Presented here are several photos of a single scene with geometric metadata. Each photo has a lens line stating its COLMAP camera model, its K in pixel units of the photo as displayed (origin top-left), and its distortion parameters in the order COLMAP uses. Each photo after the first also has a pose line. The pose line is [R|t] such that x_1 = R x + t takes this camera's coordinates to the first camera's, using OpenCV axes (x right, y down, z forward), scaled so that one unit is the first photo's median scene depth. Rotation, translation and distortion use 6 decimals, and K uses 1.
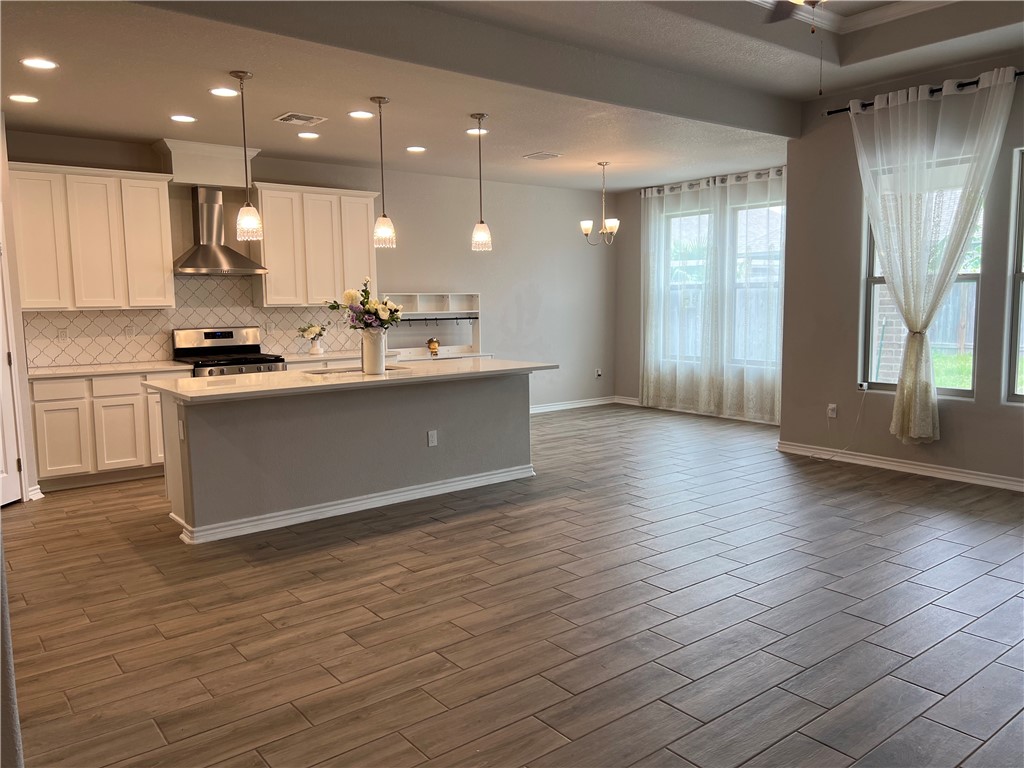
lens RADIAL K [[779.9, 0, 509.4], [0, 779.9, 382.2], [0, 0, 1]] dist [0.061174, -0.059423]
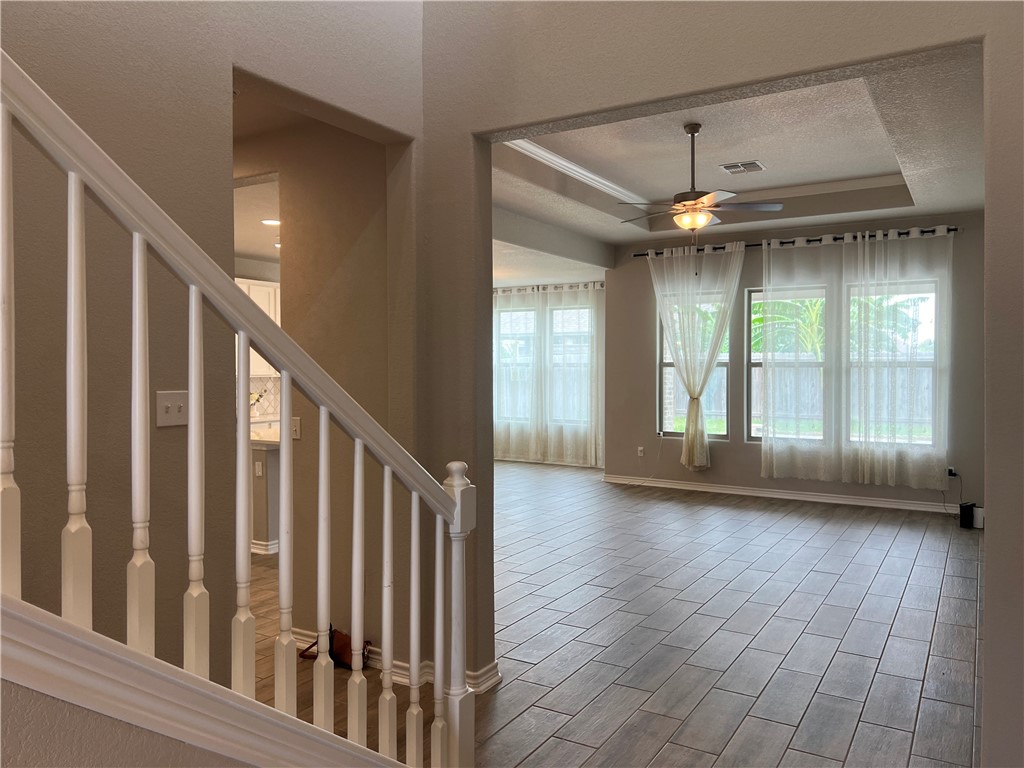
lens RADIAL K [[779.9, 0, 483.3], [0, 779.9, 375.5], [0, 0, 1]] dist [0.061174, -0.059423]
pose [[0.944761, 0.009221, 0.327631, -0.386639], [0.023157, 0.995228, -0.094786, 0.029125], [-0.326941, 0.097137, 0.940039, -0.325128]]
